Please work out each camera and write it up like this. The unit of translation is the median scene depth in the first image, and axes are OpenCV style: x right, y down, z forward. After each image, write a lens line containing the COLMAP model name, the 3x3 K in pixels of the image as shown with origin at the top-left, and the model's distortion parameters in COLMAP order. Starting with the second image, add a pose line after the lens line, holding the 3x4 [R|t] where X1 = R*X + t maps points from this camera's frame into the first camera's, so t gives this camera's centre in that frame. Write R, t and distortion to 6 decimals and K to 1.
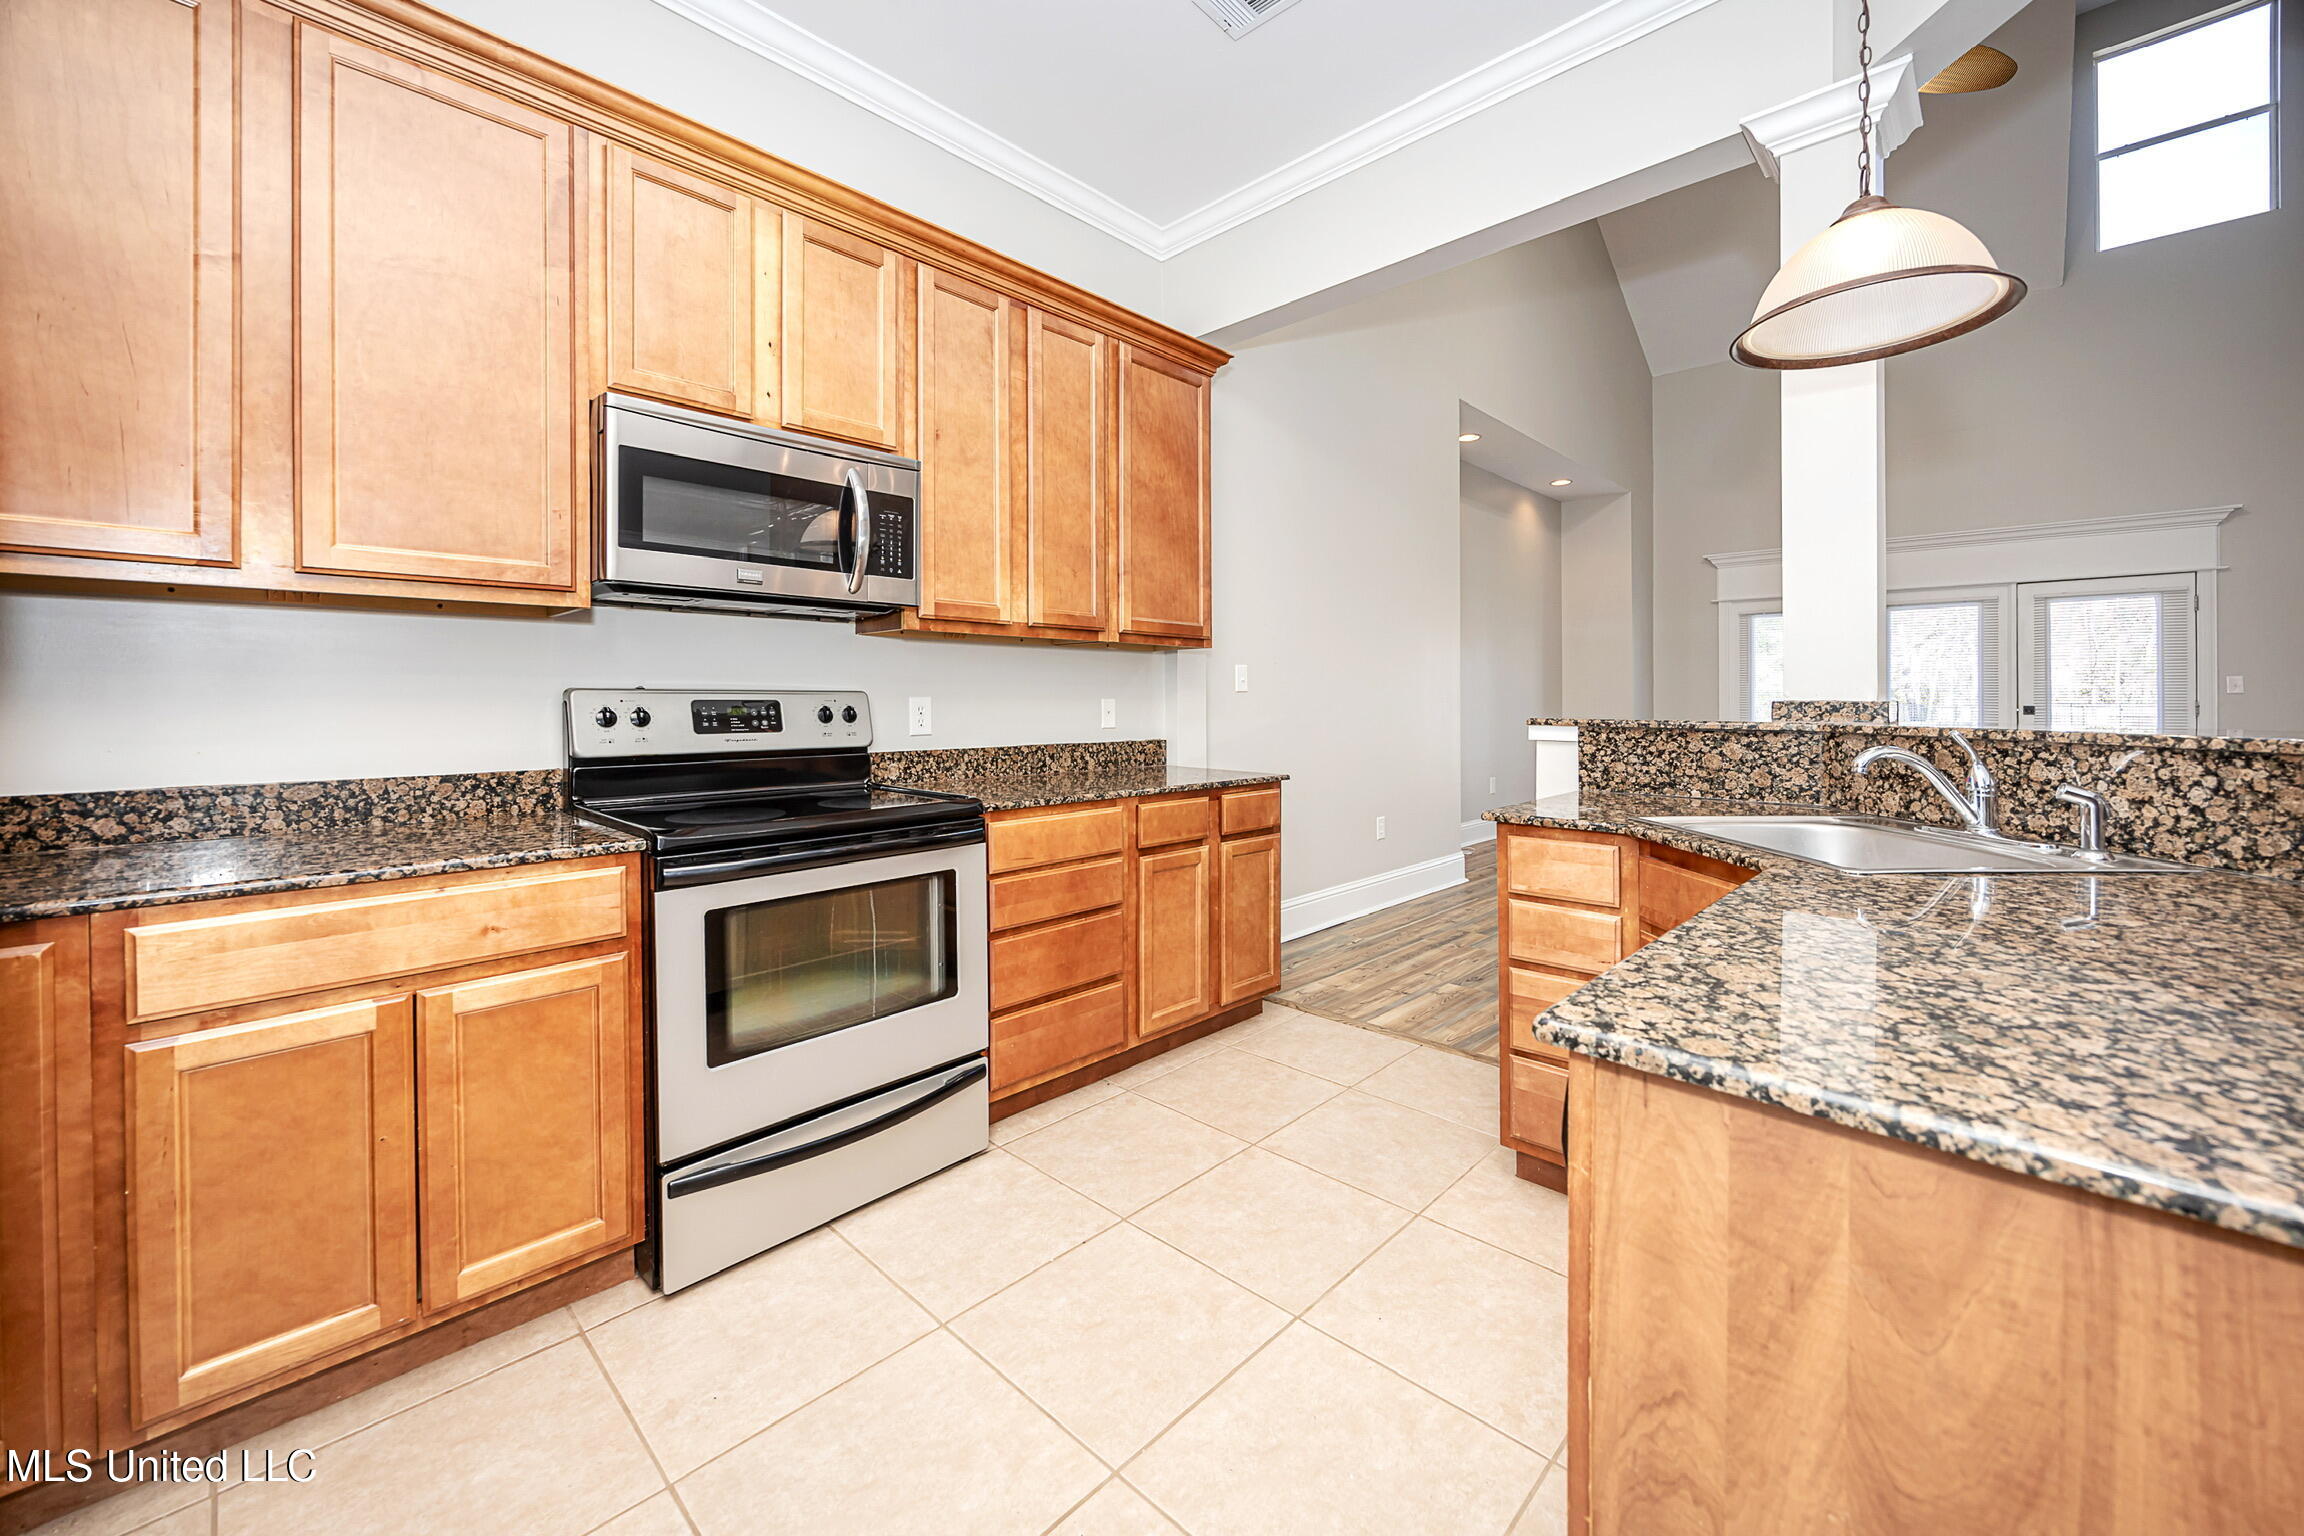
lens RADIAL K [[918.1, 0, 1151.6], [0, 918.1, 704.0], [0, 0, 1]] dist [0.011992, 0.000015]
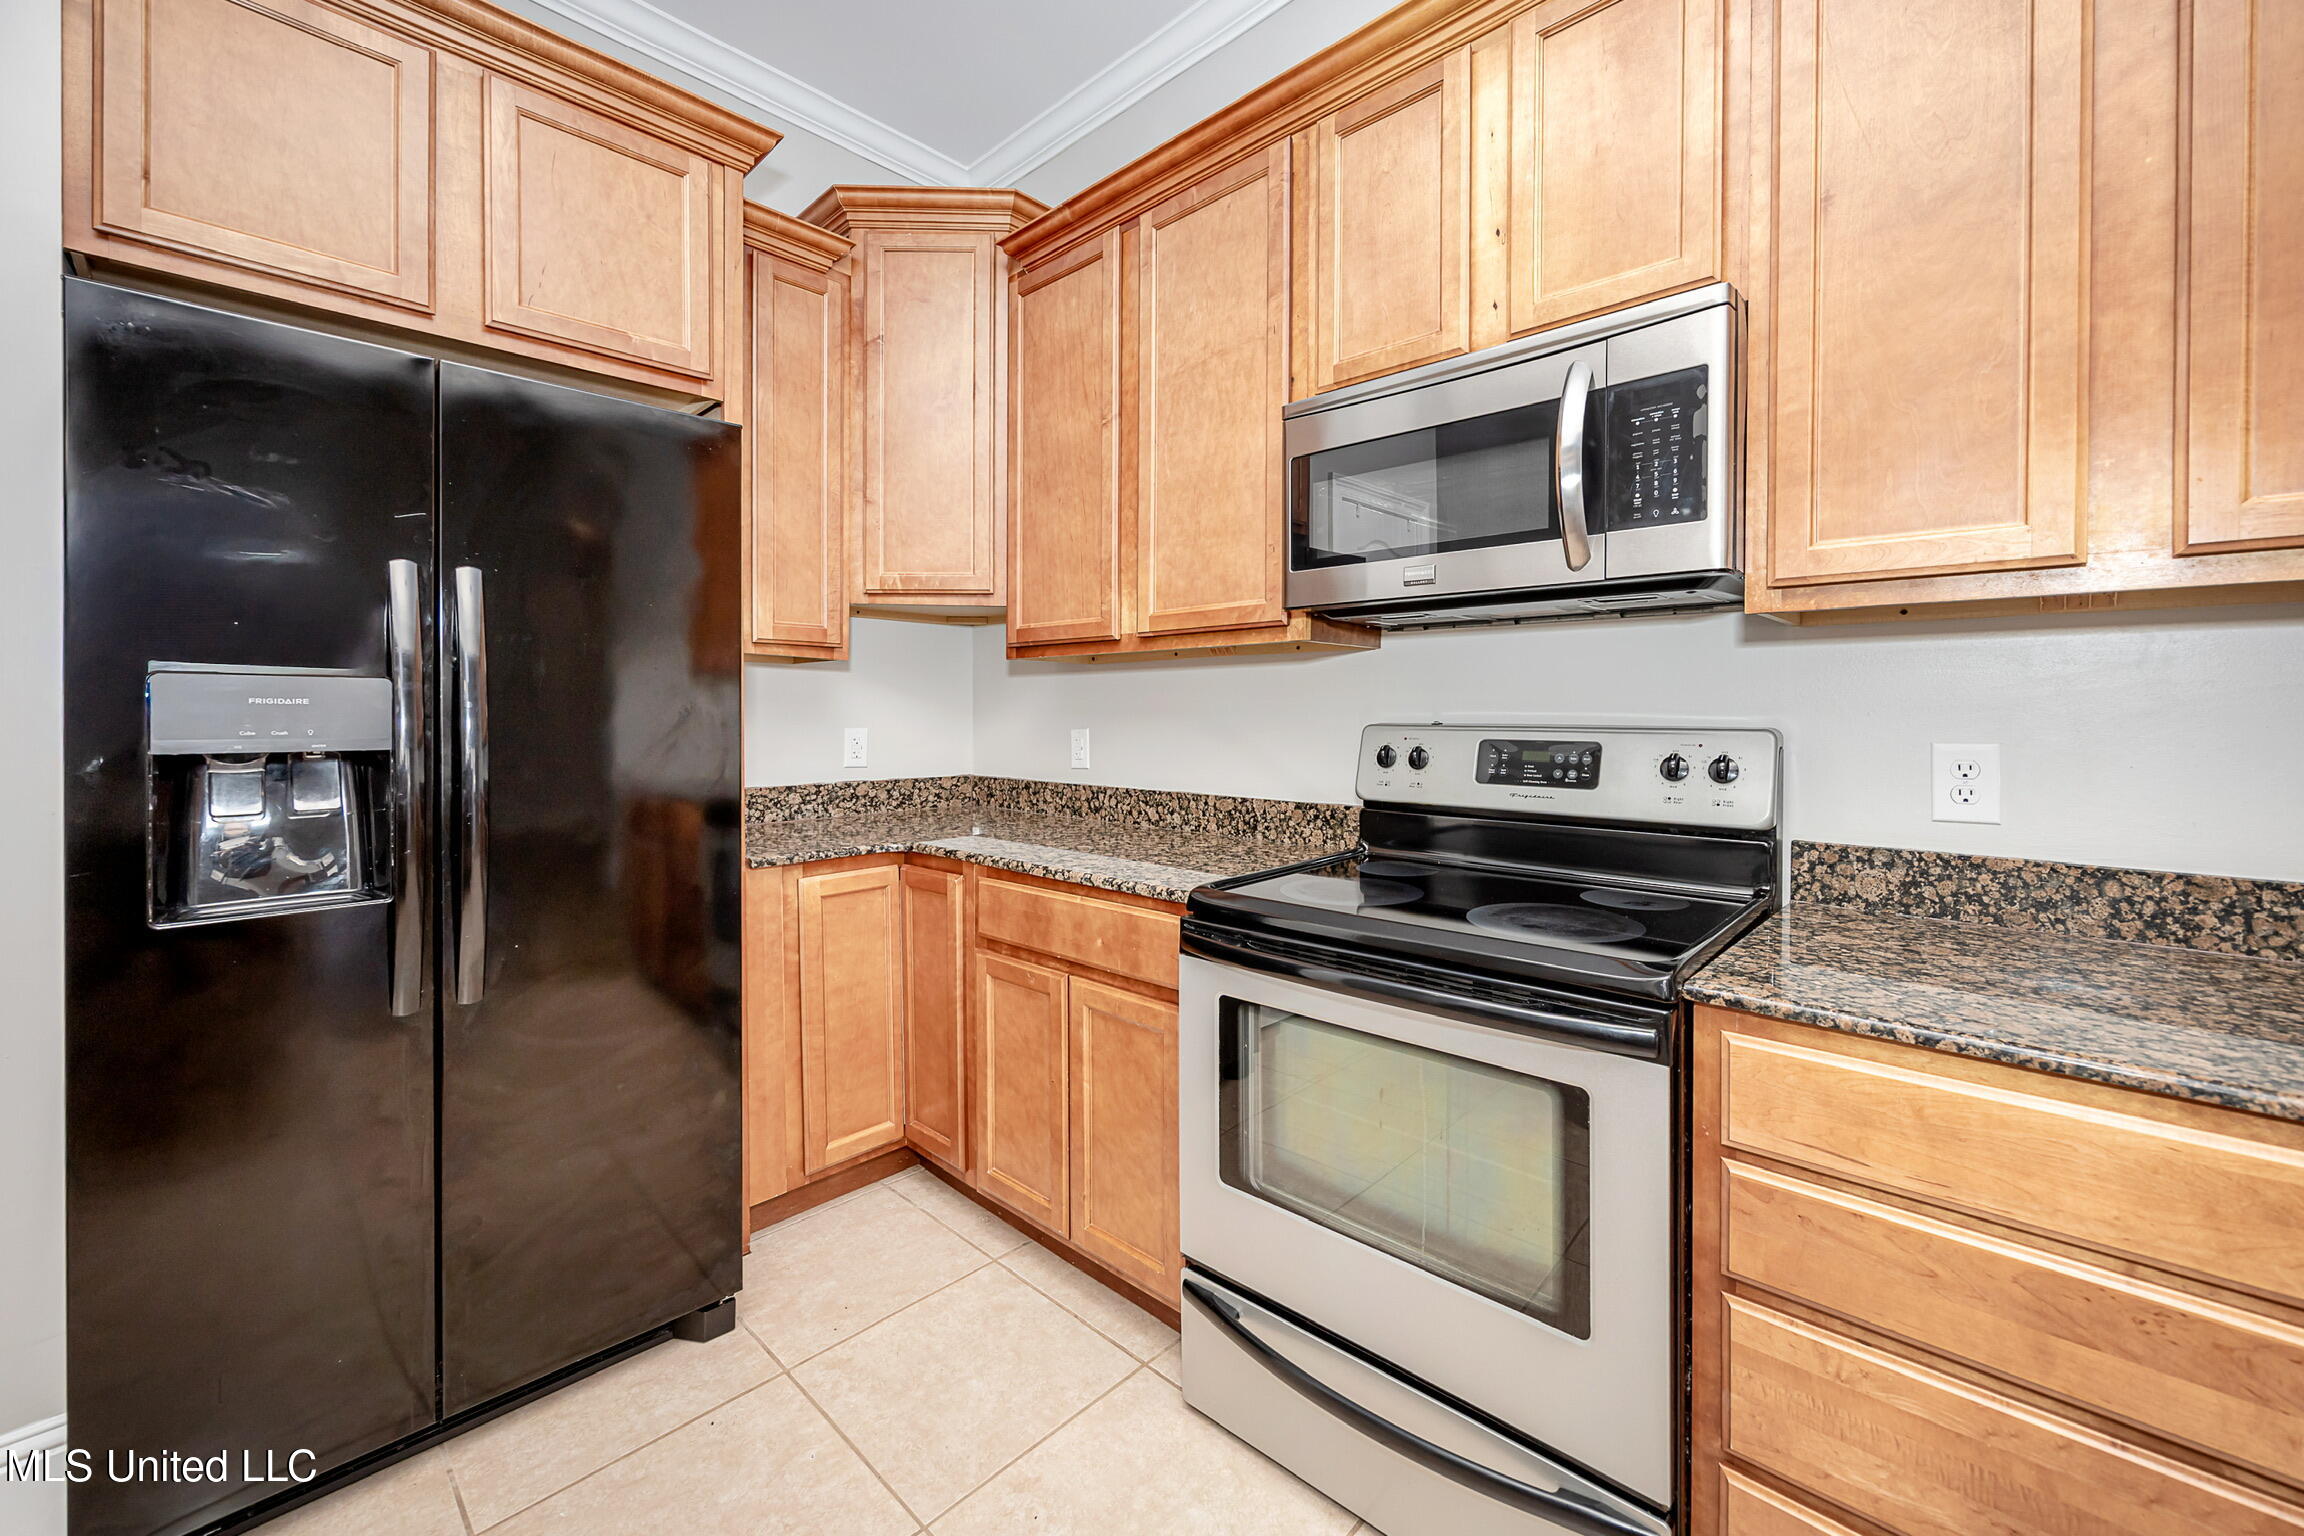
lens RADIAL K [[914.2, 0, 1161.6], [0, 914.2, 715.4], [0, 0, 1]] dist [-0.000040, 0.000044]
pose [[0.012941, 0.004931, -0.999904, 0.287657], [-0.006340, 0.999968, 0.004849, -0.027735], [0.999896, 0.006277, 0.012972, 0.762464]]
